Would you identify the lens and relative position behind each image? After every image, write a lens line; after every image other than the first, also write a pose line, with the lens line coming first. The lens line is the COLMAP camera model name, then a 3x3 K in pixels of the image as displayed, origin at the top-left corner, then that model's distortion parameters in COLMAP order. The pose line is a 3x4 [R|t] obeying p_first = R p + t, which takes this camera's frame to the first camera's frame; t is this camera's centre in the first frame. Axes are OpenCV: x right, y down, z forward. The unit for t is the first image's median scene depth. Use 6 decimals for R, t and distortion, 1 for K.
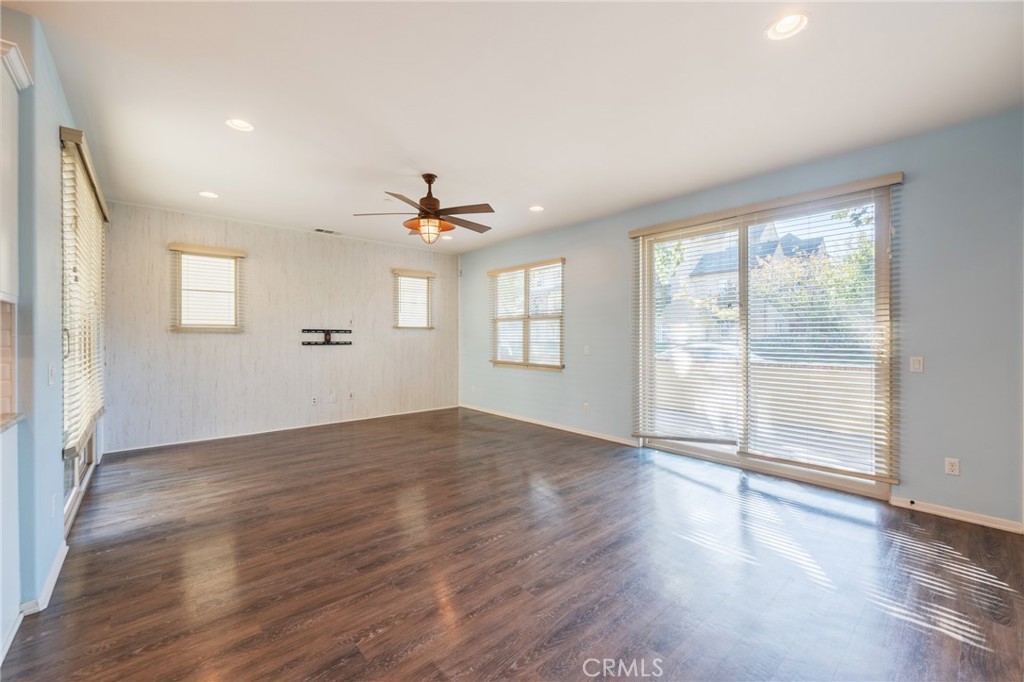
lens RADIAL K [[415.9, 0, 507.5], [0, 415.9, 337.2], [0, 0, 1]] dist [-0.001496, -0.000480]
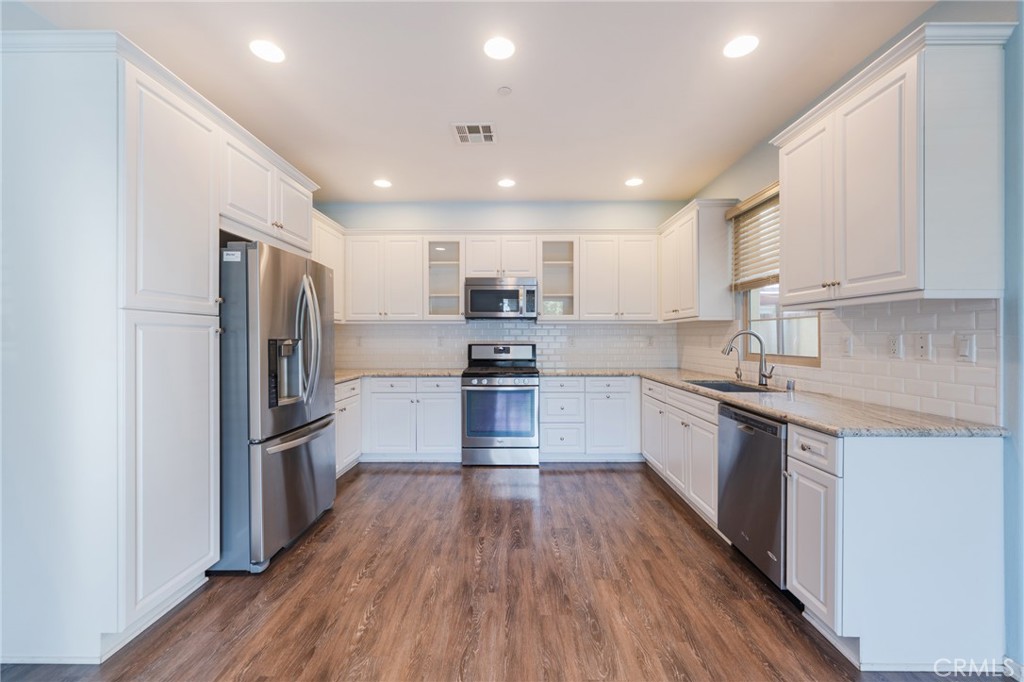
lens RADIAL K [[415.9, 0, 512.2], [0, 415.9, 340.3], [0, 0, 1]] dist [-0.001496, -0.000480]
pose [[-0.661886, 0.004934, -0.749588, 0.063241], [-0.000205, 0.999977, 0.006763, 0.000067], [0.749605, 0.004630, -0.661870, 0.434986]]
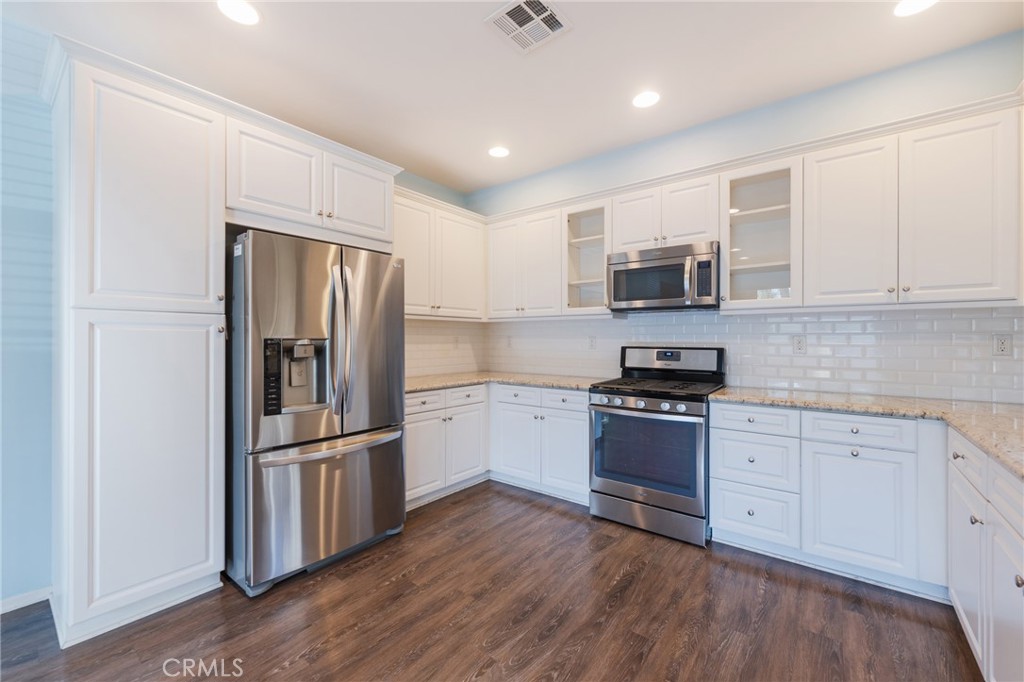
lens RADIAL K [[415.9, 0, 509.7], [0, 415.9, 339.9], [0, 0, 1]] dist [-0.001496, -0.000480]
pose [[-0.982423, 0.000337, -0.186667, -0.397830], [-0.000880, 0.999979, 0.006436, 0.000732], [0.186665, 0.006487, -0.982402, 0.354010]]
